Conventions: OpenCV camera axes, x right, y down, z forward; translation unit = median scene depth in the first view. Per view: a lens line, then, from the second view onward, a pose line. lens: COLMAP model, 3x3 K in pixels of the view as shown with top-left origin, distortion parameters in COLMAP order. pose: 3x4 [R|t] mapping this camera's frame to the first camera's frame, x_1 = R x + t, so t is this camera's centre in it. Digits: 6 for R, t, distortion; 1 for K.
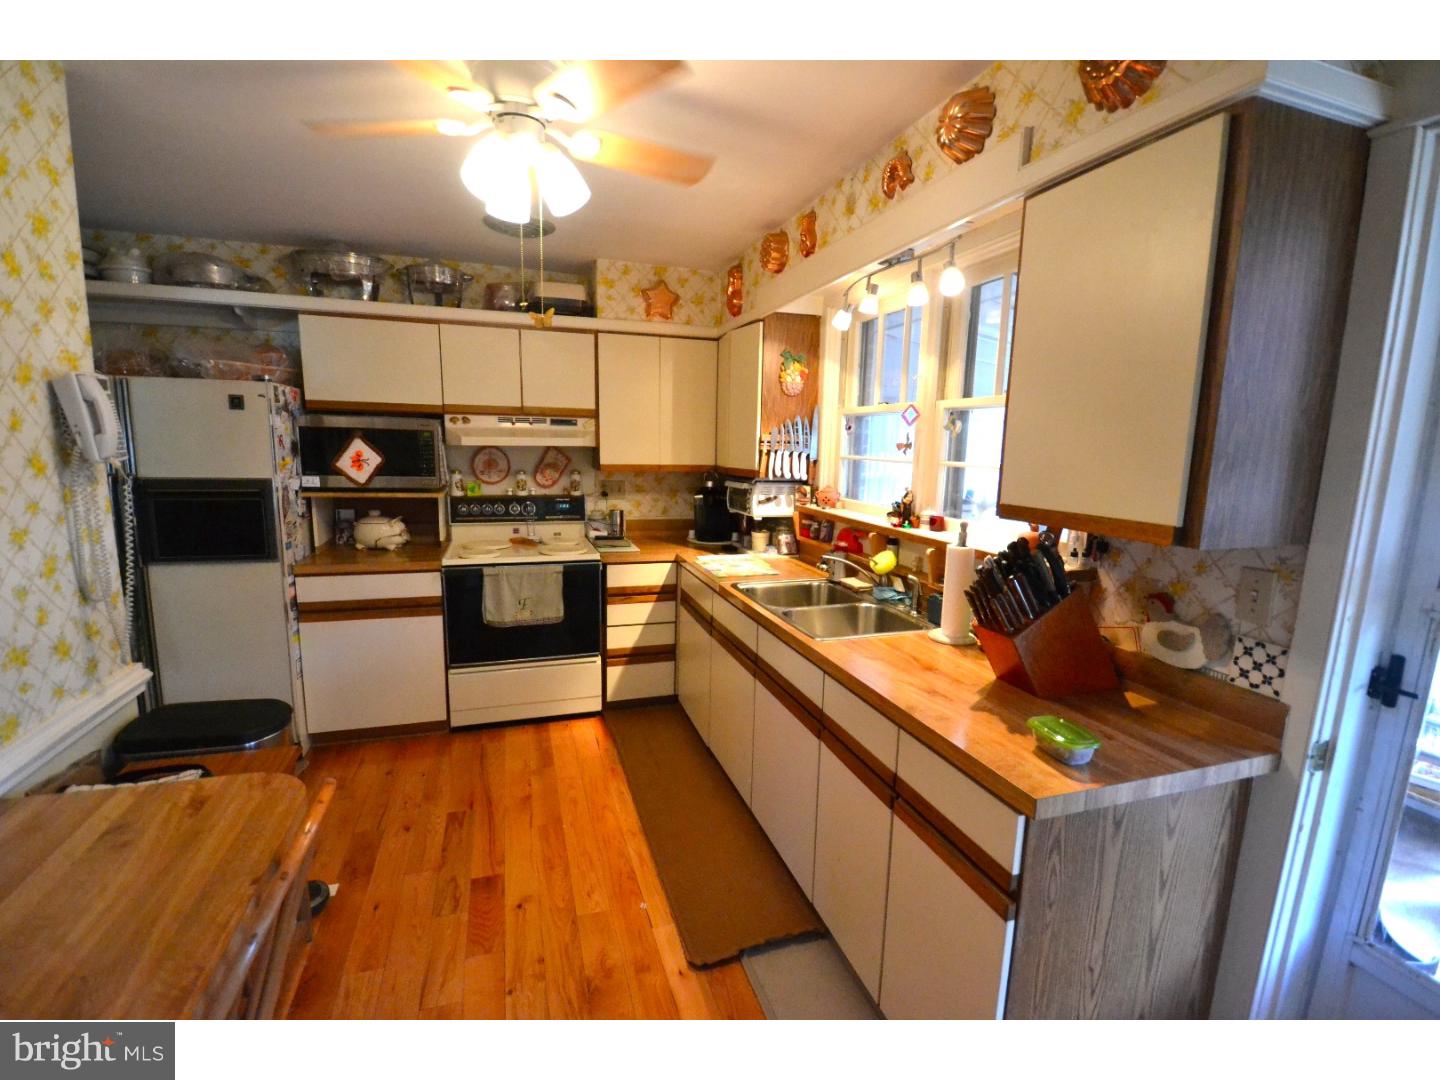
lens RADIAL K [[645.2, 0, 714.5], [0, 645.2, 552.1], [0, 0, 1]] dist [0.024587, -0.028486]
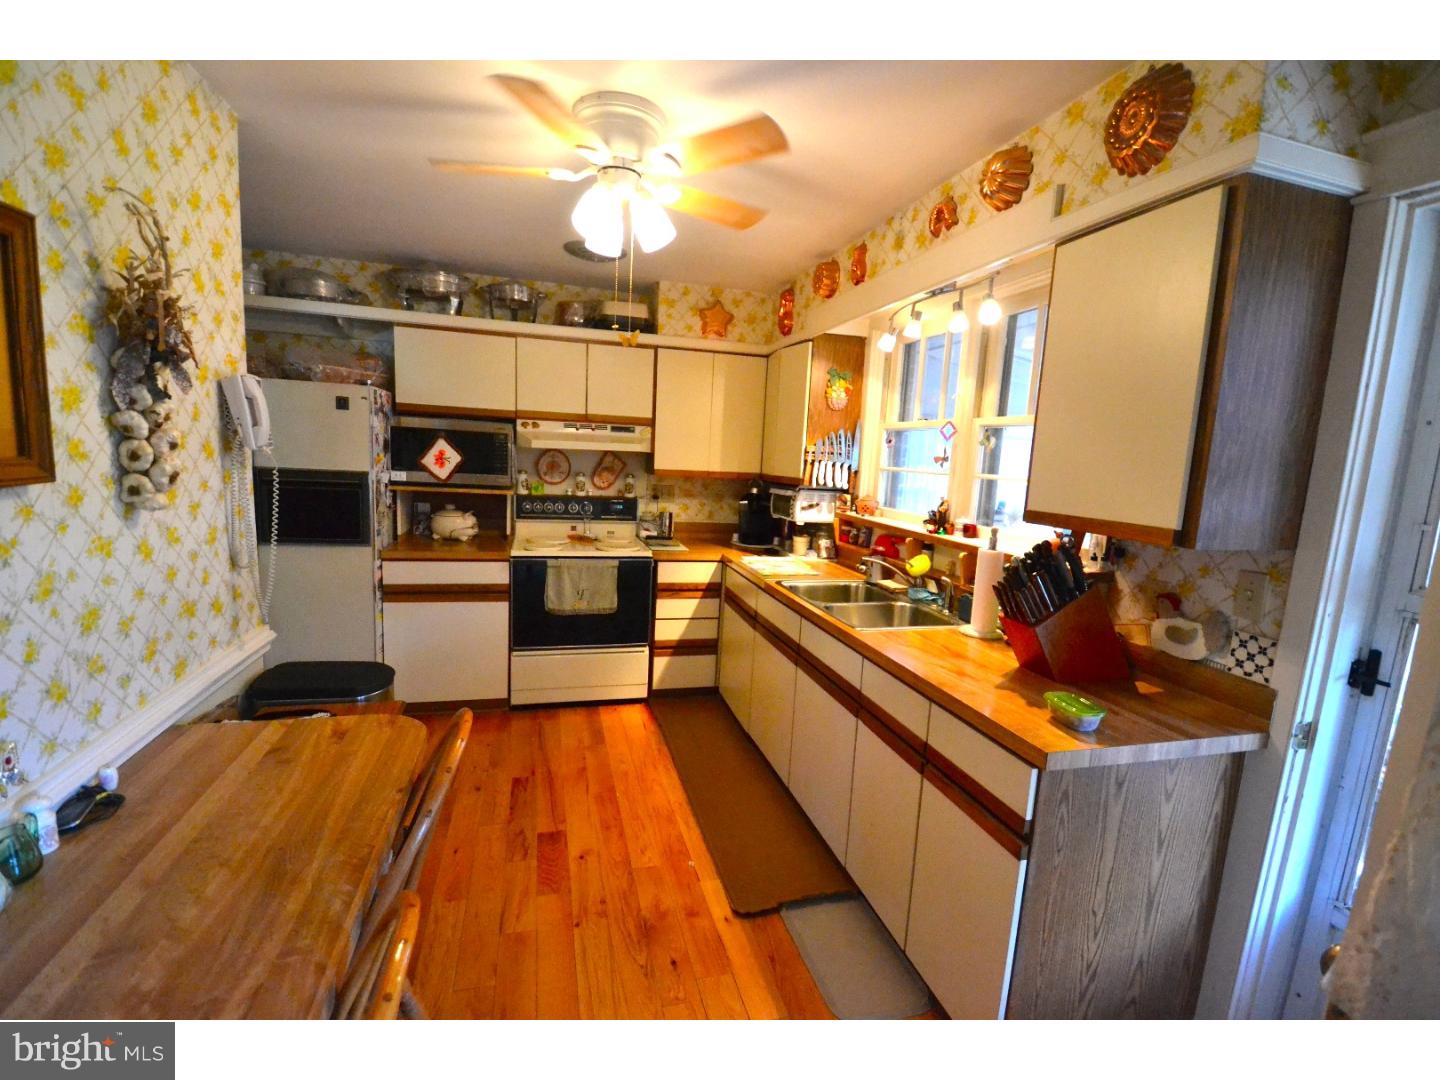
lens RADIAL K [[645.2, 0, 714.5], [0, 645.2, 552.1], [0, 0, 1]] dist [0.024587, -0.028486]
pose [[0.998364, 0.035860, -0.044540, -0.034500], [-0.036637, 0.999188, -0.016741, 0.025150], [0.043904, 0.018346, 0.998867, -0.103473]]
